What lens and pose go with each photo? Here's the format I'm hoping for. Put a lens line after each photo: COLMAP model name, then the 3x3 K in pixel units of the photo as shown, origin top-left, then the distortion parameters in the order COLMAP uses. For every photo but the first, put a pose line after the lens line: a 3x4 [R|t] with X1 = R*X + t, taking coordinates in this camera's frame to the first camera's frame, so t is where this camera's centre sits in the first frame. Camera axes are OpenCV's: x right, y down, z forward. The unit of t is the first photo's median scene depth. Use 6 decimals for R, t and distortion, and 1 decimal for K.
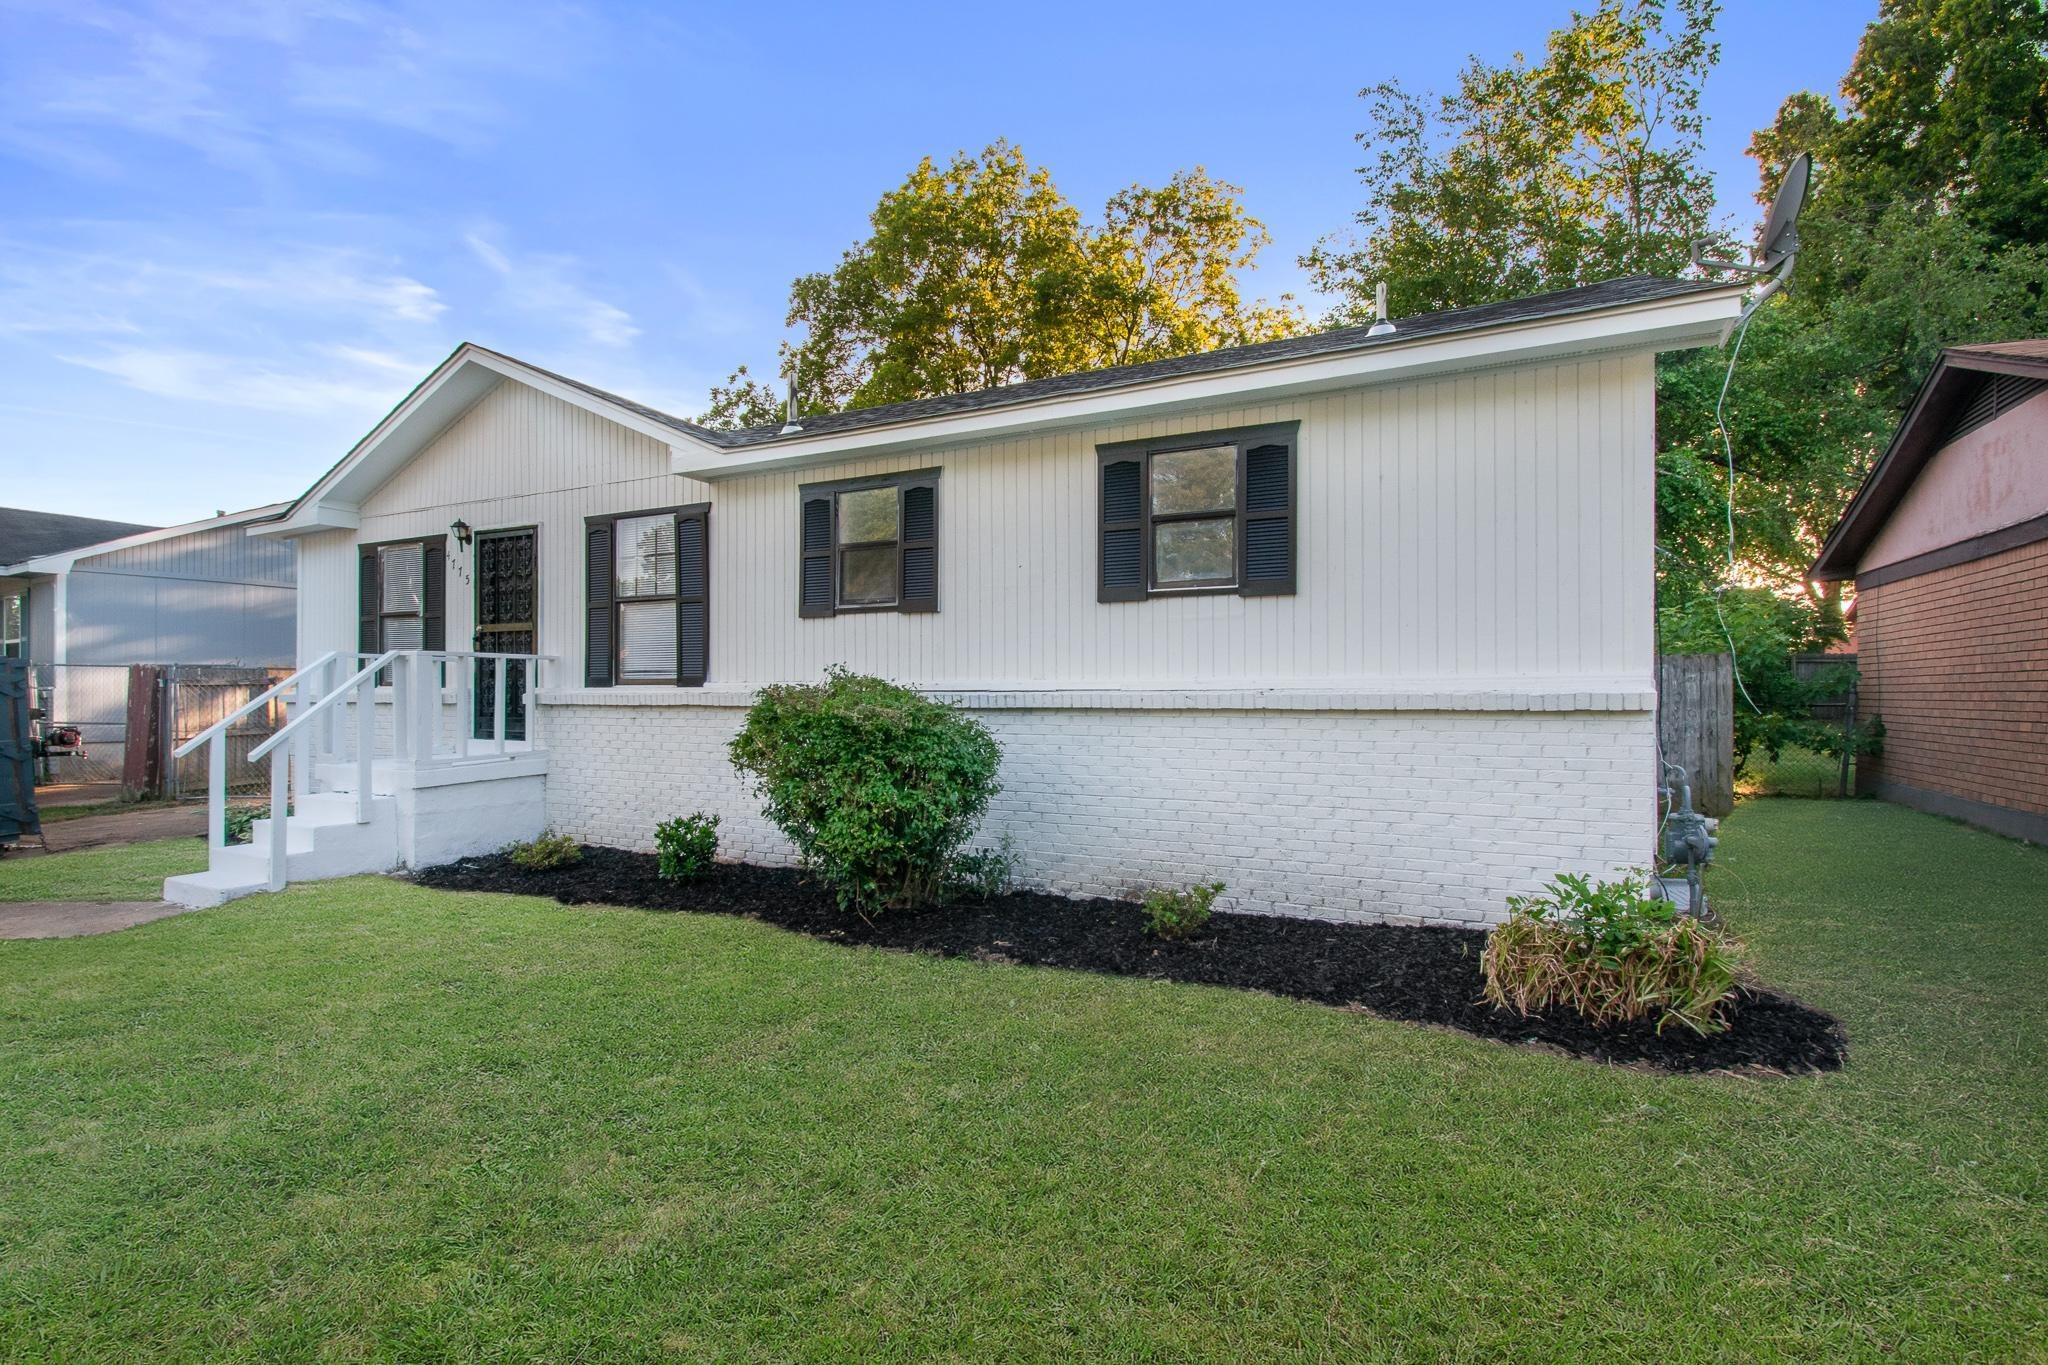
lens RADIAL K [[950.2, 0, 1009.5], [0, 950.2, 696.6], [0, 0, 1]] dist [0.009937, 0.000070]
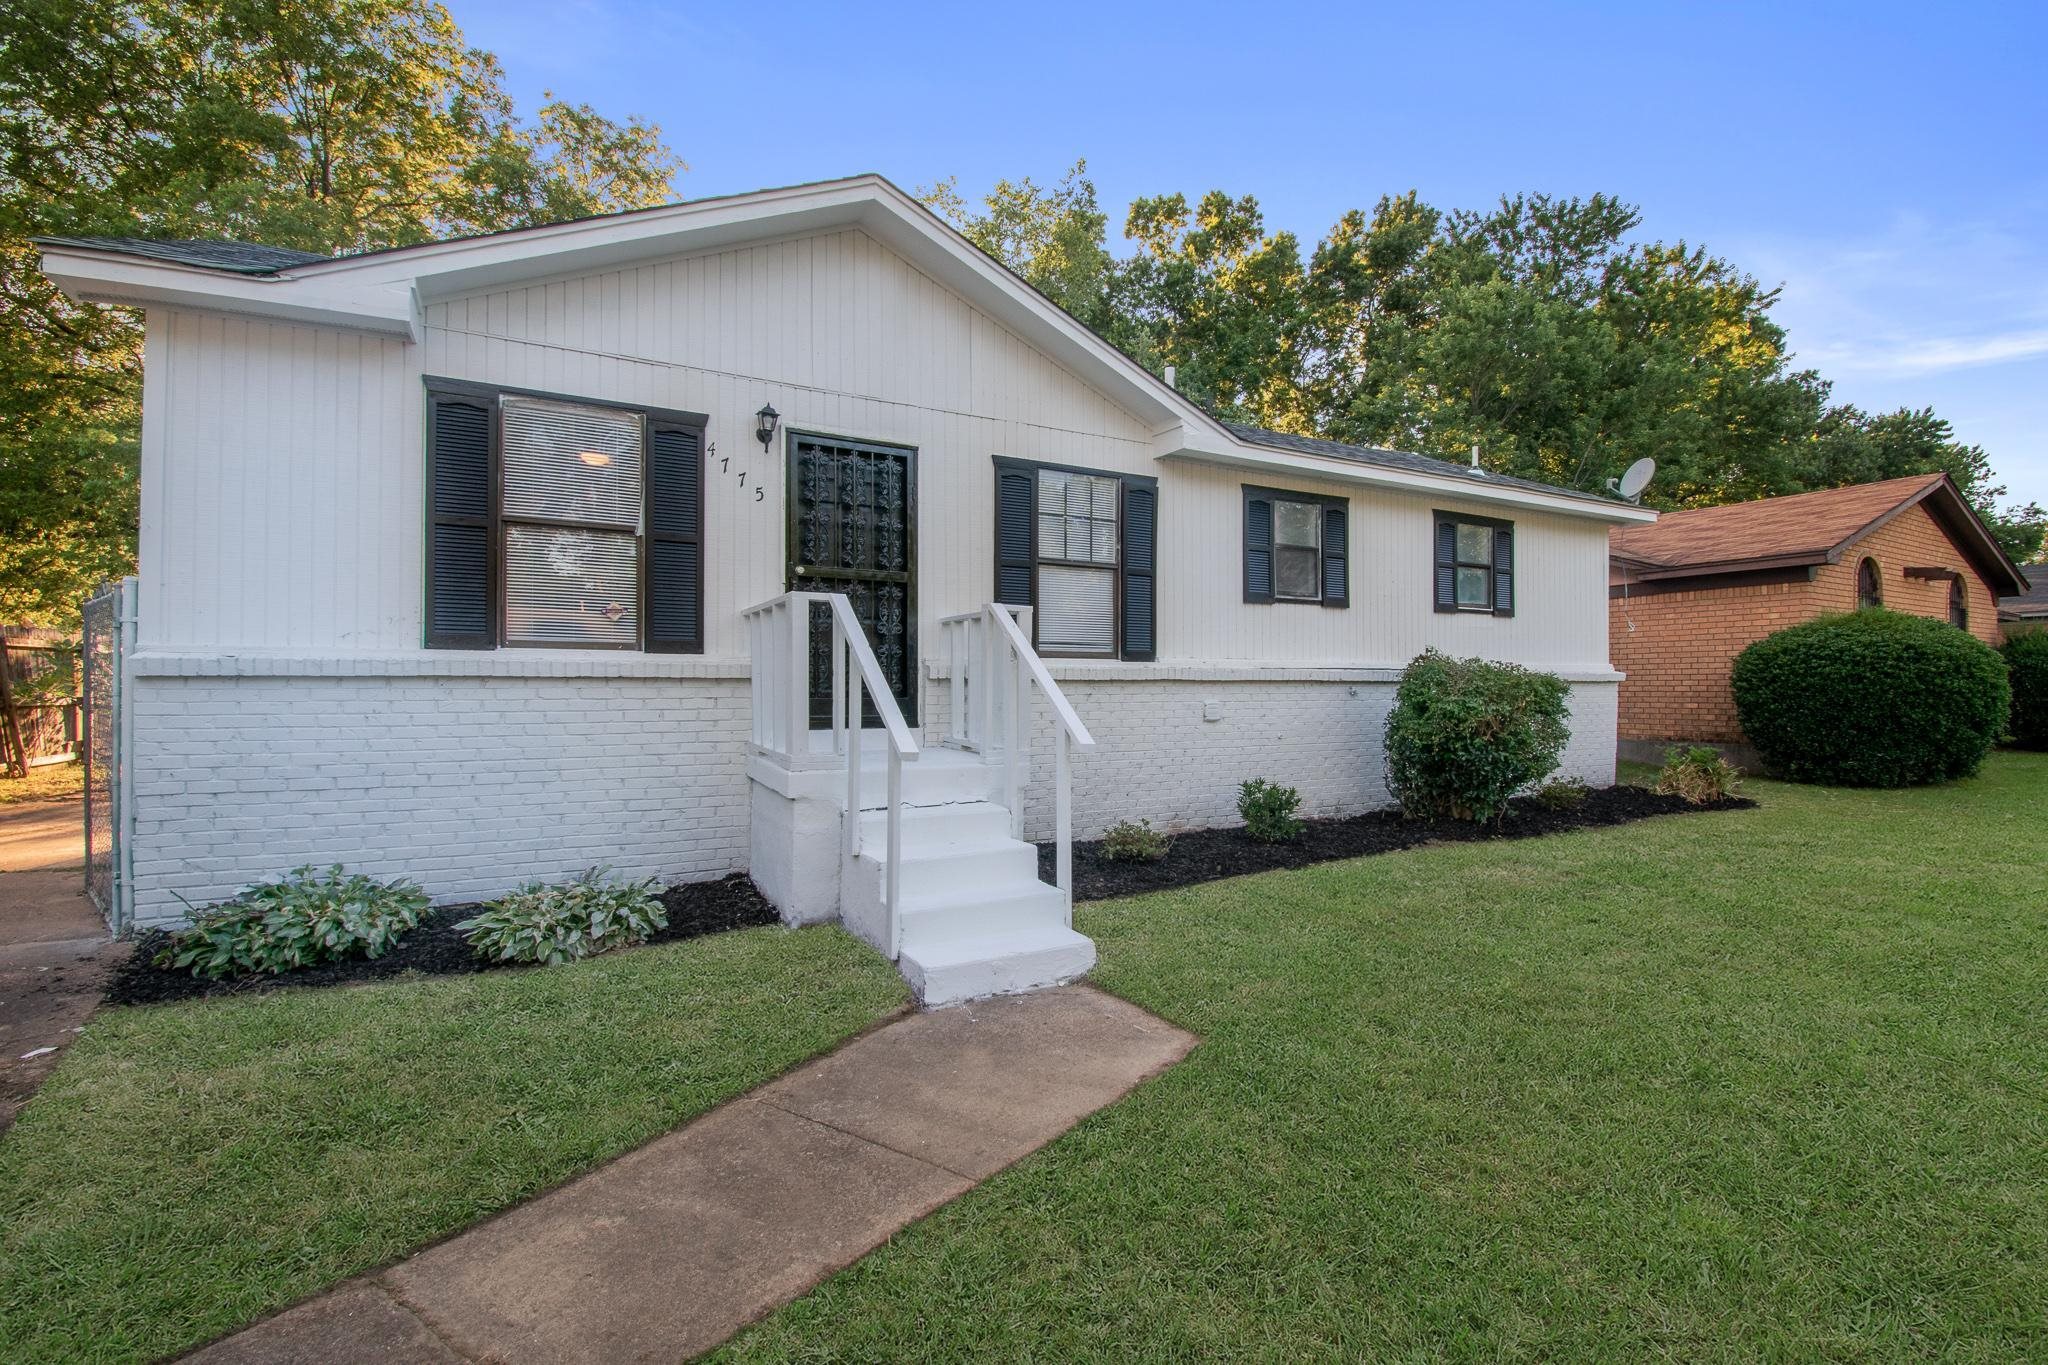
lens RADIAL K [[899.6, 0, 1016.2], [0, 899.6, 674.7], [0, 0, 1]] dist [0.000337, -0.005426]
pose [[0.565568, 0.000452, 0.824701, -1.188323], [-0.008044, 0.999955, 0.004968, 0.000363], [-0.824662, -0.009443, 0.565547, 0.587383]]
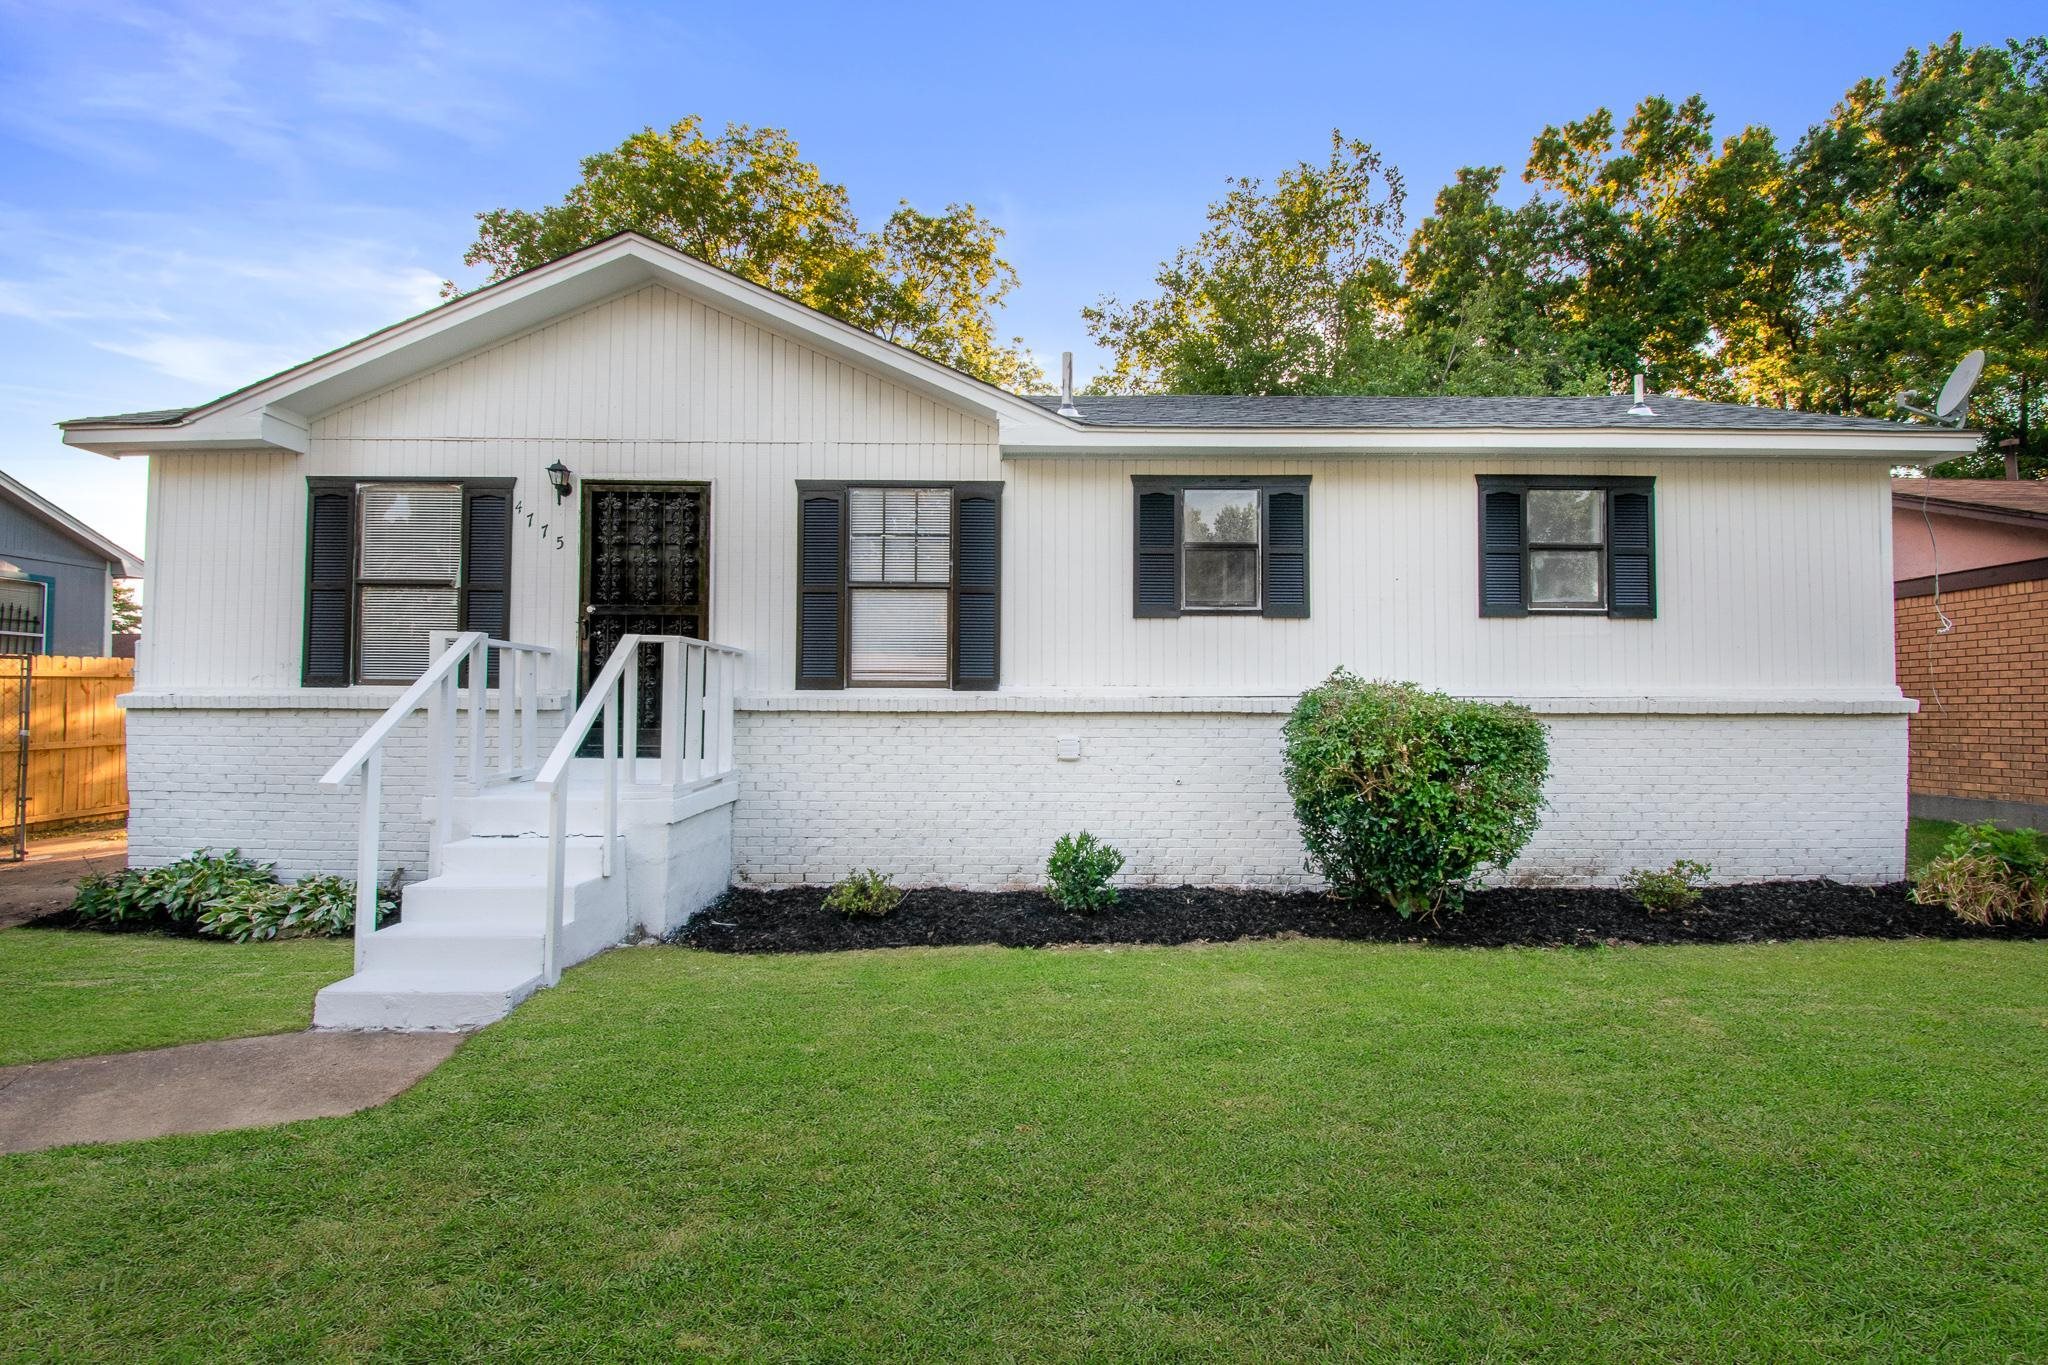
lens RADIAL K [[899.6, 0, 1017.5], [0, 899.6, 683.6], [0, 0, 1]] dist [0.000337, -0.005426]
pose [[0.887965, 0.009864, 0.459806, -0.687032], [-0.002847, 0.999869, -0.015951, -0.003345], [-0.459903, 0.012855, 0.887876, 0.258314]]
